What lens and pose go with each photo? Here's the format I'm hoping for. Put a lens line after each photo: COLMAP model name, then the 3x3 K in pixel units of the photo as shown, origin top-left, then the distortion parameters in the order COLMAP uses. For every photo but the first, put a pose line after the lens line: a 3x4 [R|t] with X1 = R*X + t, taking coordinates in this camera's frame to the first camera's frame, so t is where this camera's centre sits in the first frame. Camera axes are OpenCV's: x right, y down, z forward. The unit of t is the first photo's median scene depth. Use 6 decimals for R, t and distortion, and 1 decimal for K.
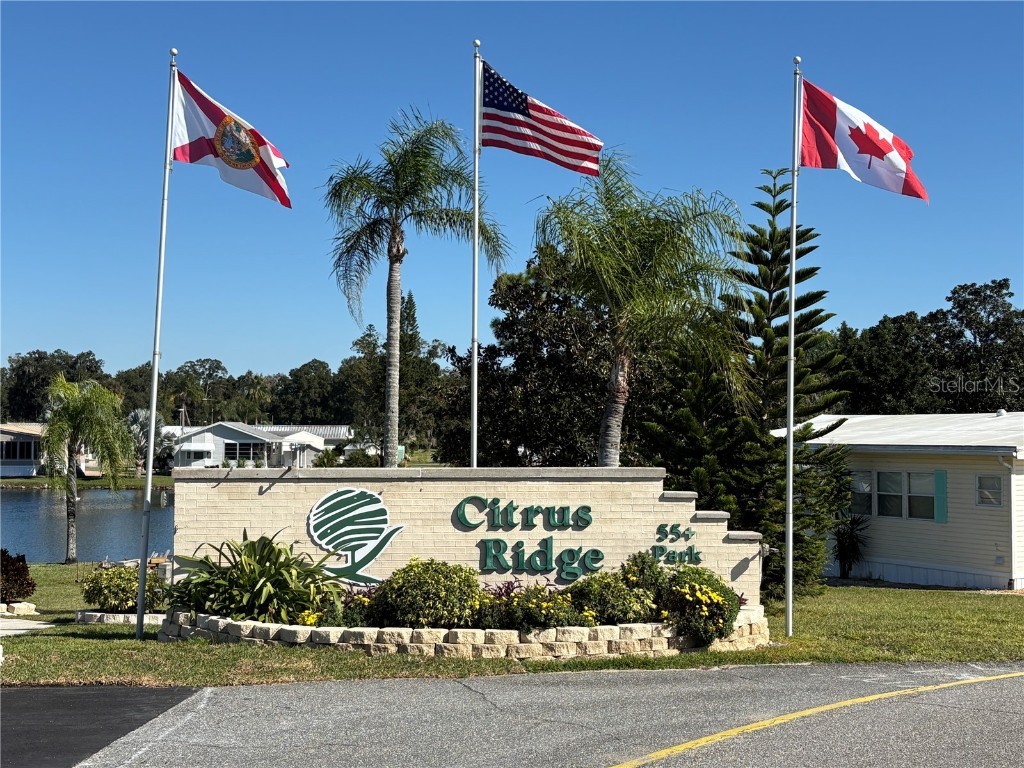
lens RADIAL K [[1371.3, 0, 512.0], [0, 1371.3, 384.0], [0, 0, 1]] dist [0.105306, -0.028491]
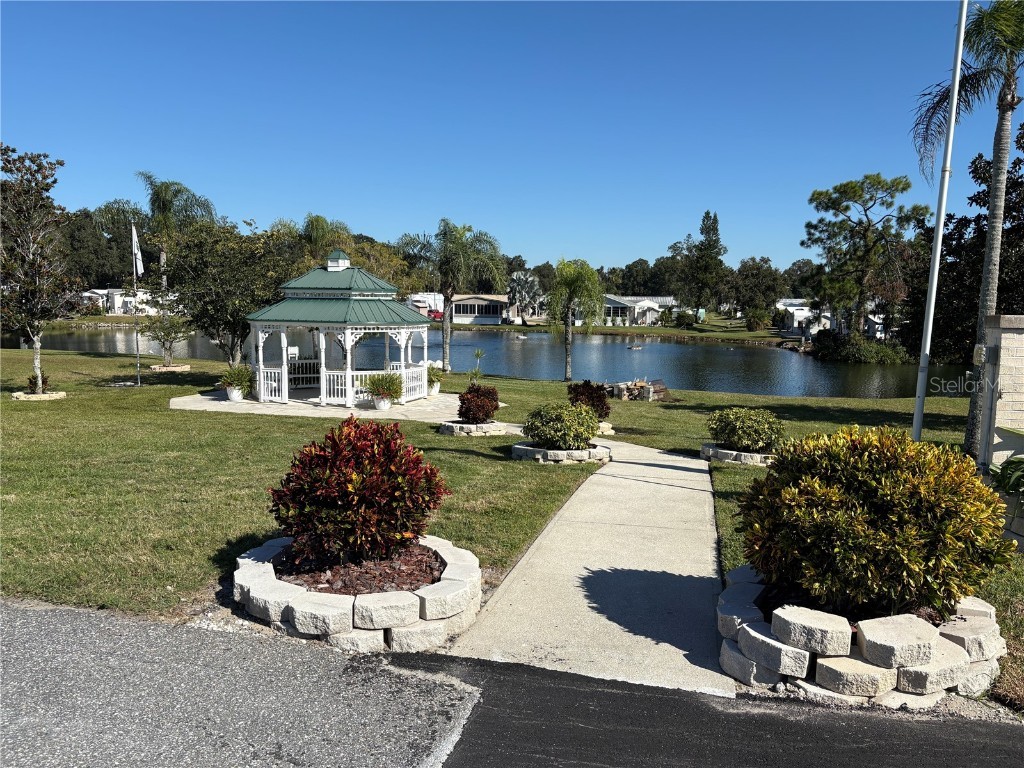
lens RADIAL K [[772.9, 0, 512.0], [0, 772.9, 384.0], [0, 0, 1]] dist [0.042782, -0.002784]
pose [[0.956735, 0.035221, -0.288822, -0.038644], [0.005667, 0.990202, 0.139524, 0.003692], [0.290907, -0.135124, 0.947161, 0.051010]]
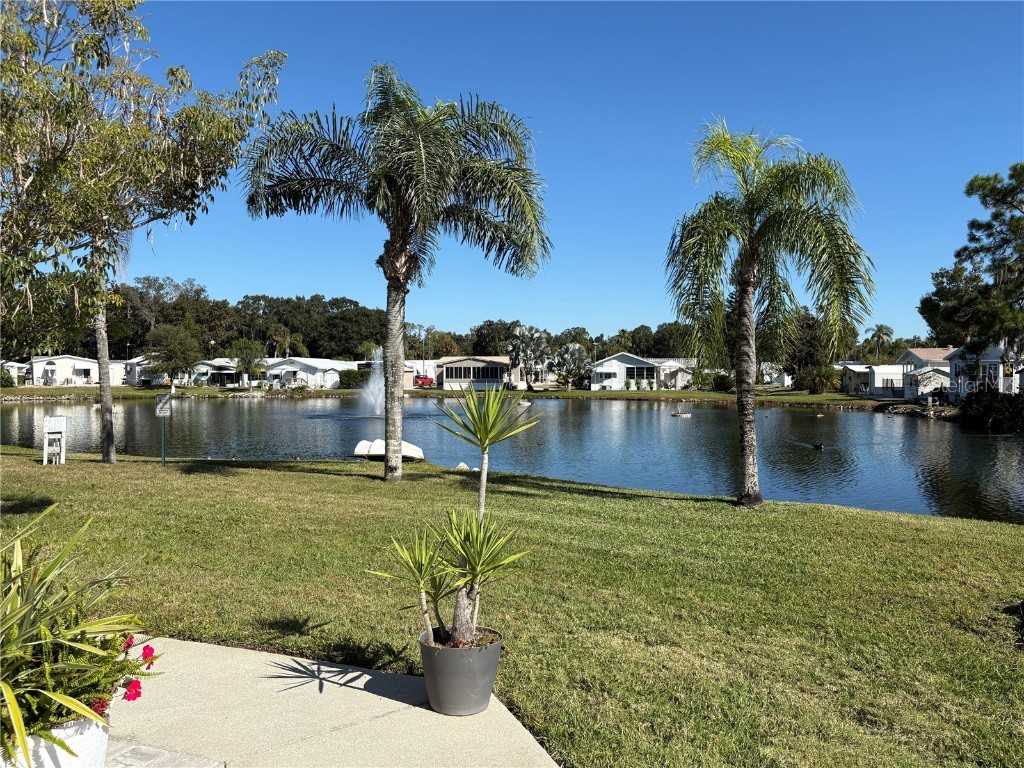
lens RADIAL K [[772.9, 0, 512.0], [0, 772.9, 384.0], [0, 0, 1]] dist [0.042782, -0.002784]
pose [[0.958477, -0.005279, -0.285122, -0.095043], [0.019359, 0.998727, 0.046588, 0.021021], [0.284513, -0.050173, 0.957358, 0.209679]]
